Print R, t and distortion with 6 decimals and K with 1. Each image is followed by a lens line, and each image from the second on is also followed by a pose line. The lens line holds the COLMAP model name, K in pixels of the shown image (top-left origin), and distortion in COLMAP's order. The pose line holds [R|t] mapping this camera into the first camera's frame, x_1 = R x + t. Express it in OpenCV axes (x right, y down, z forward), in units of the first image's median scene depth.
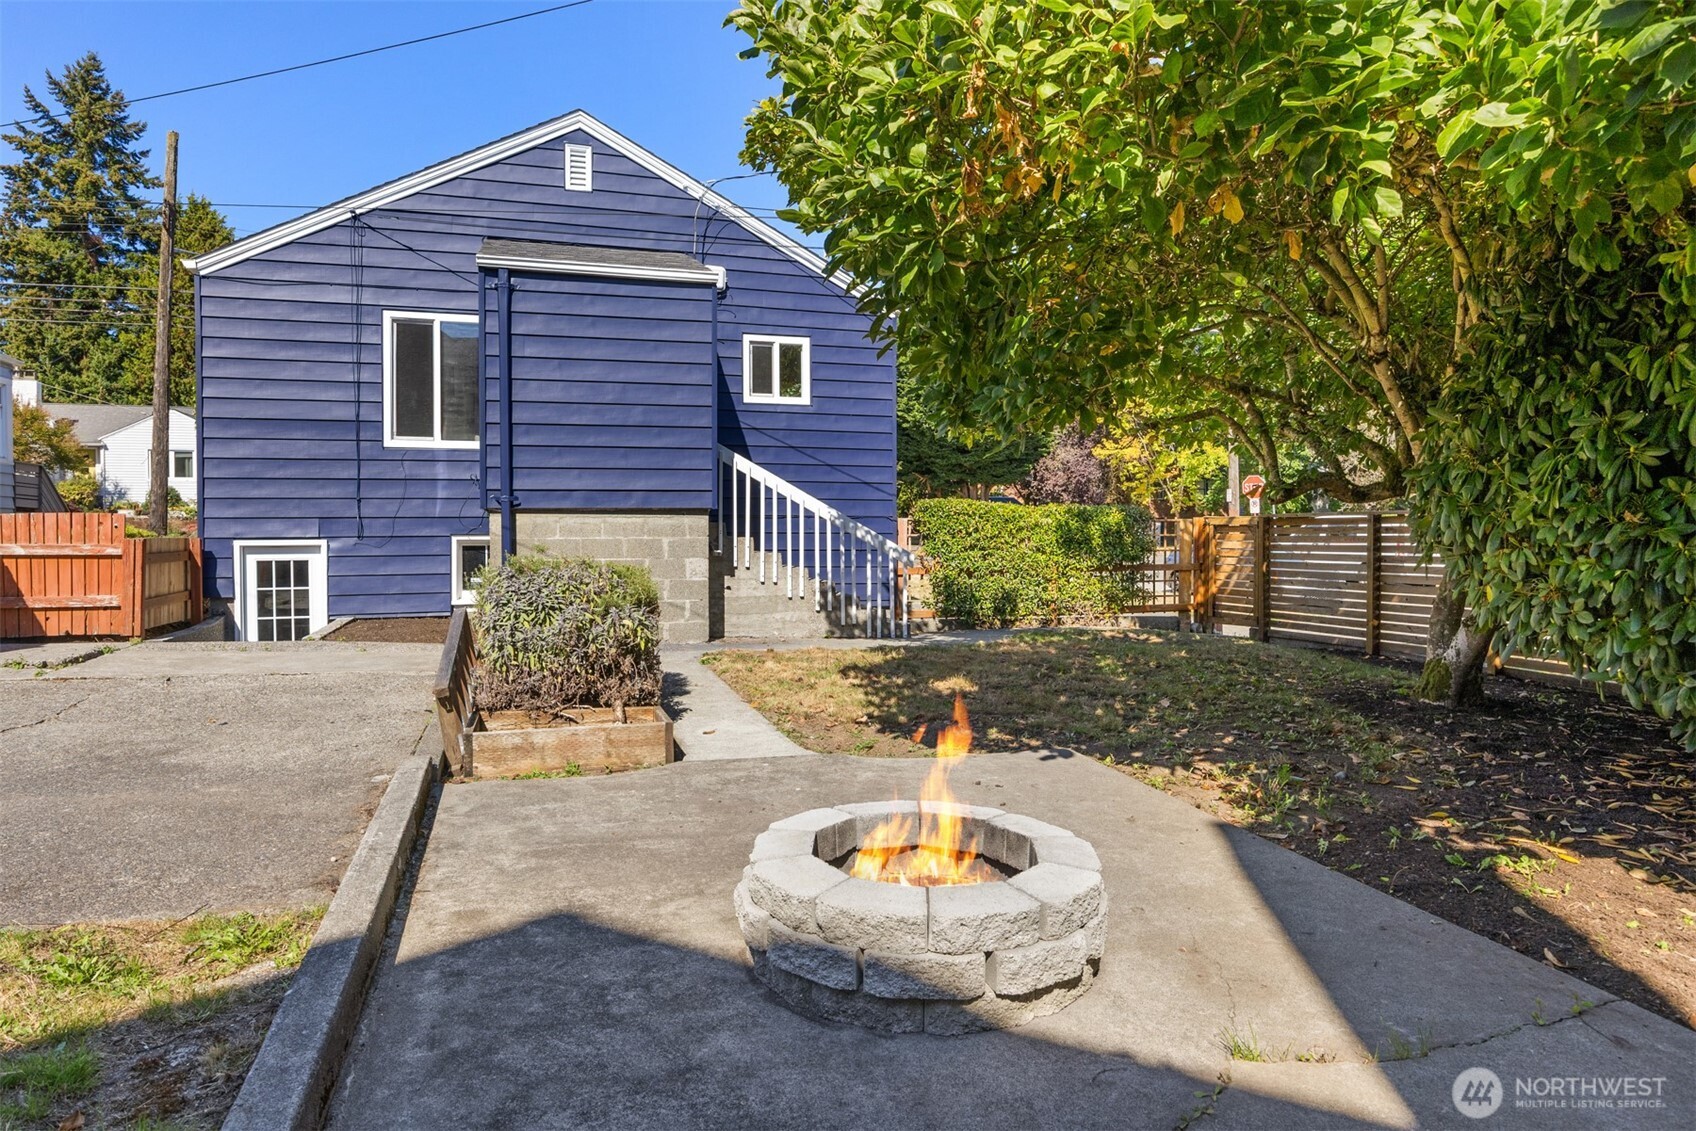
lens RADIAL K [[1062.5, 0, 841.9], [0, 1062.5, 520.6], [0, 0, 1]] dist [0.001353, 0.001298]
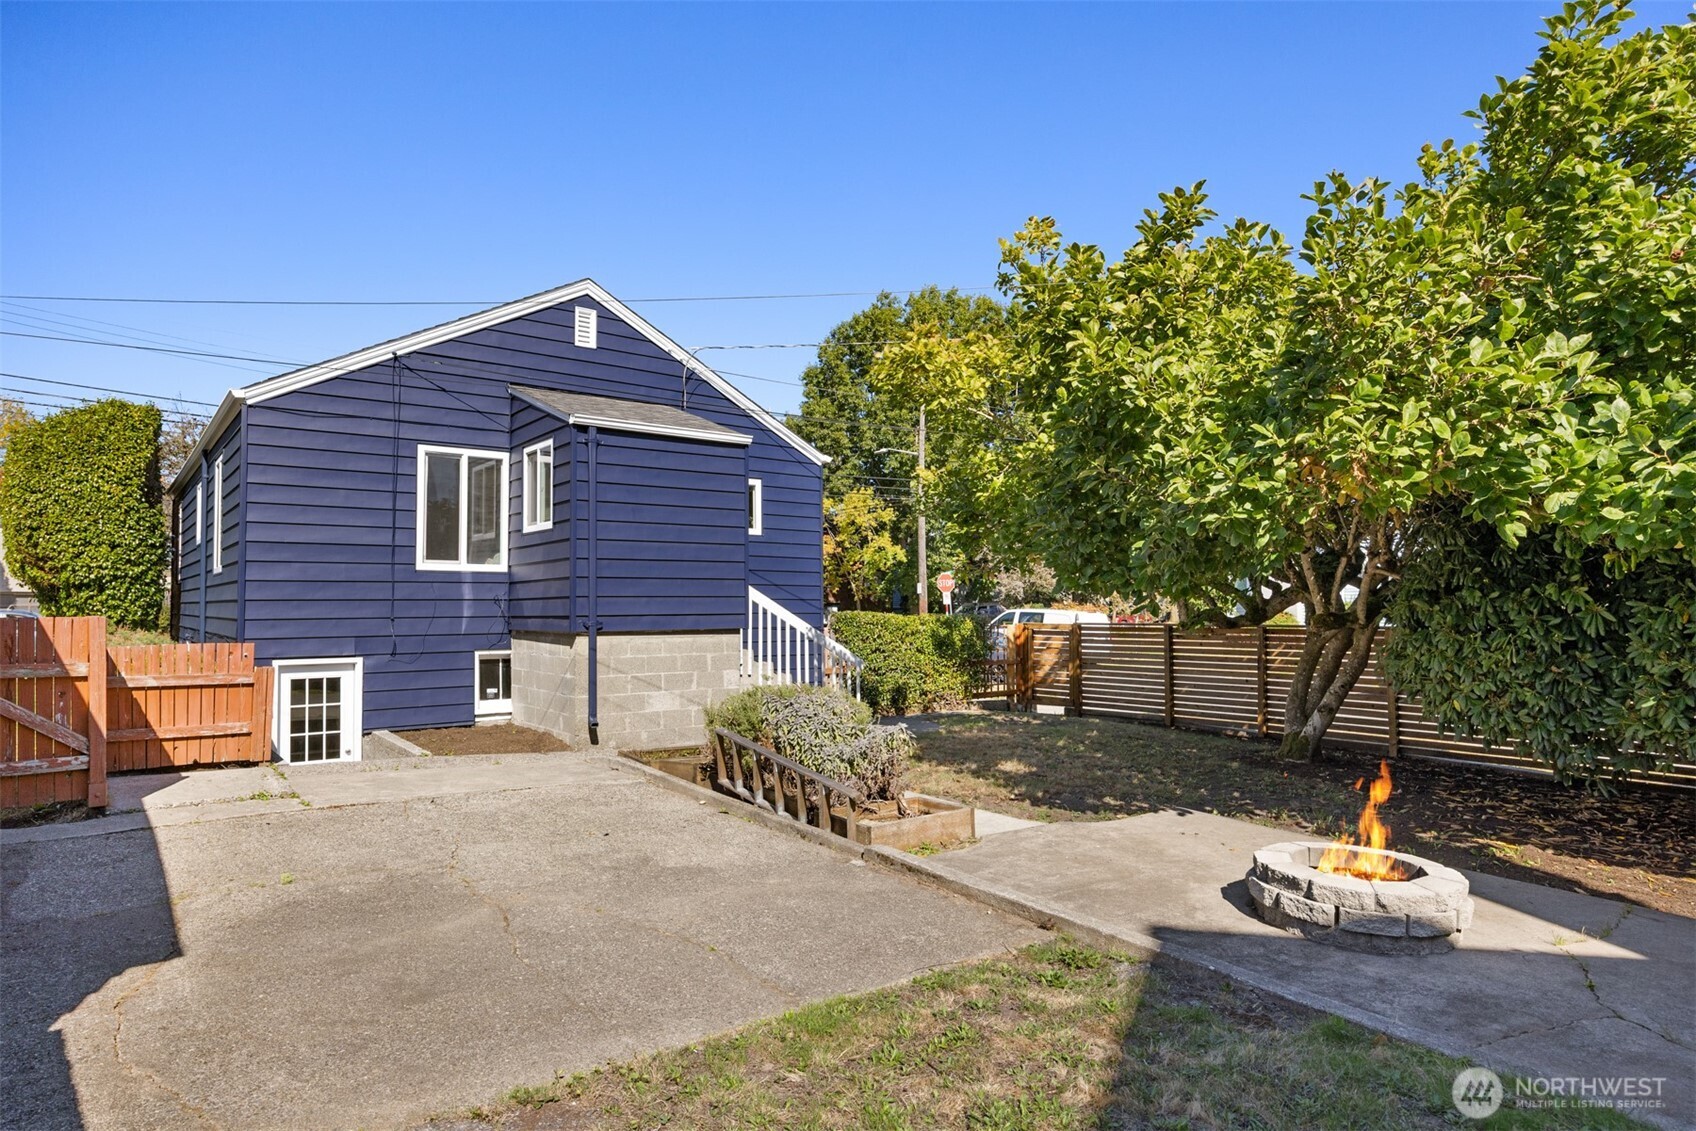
lens RADIAL K [[979.0, 0, 852.8], [0, 979.0, 539.3], [0, 0, 1]] dist [-0.002752, 0.000148]
pose [[0.938343, 0.024824, 0.344814, -0.368976], [-0.003732, 0.998088, -0.061700, -0.041646], [-0.345687, 0.056609, 0.936641, -0.090908]]
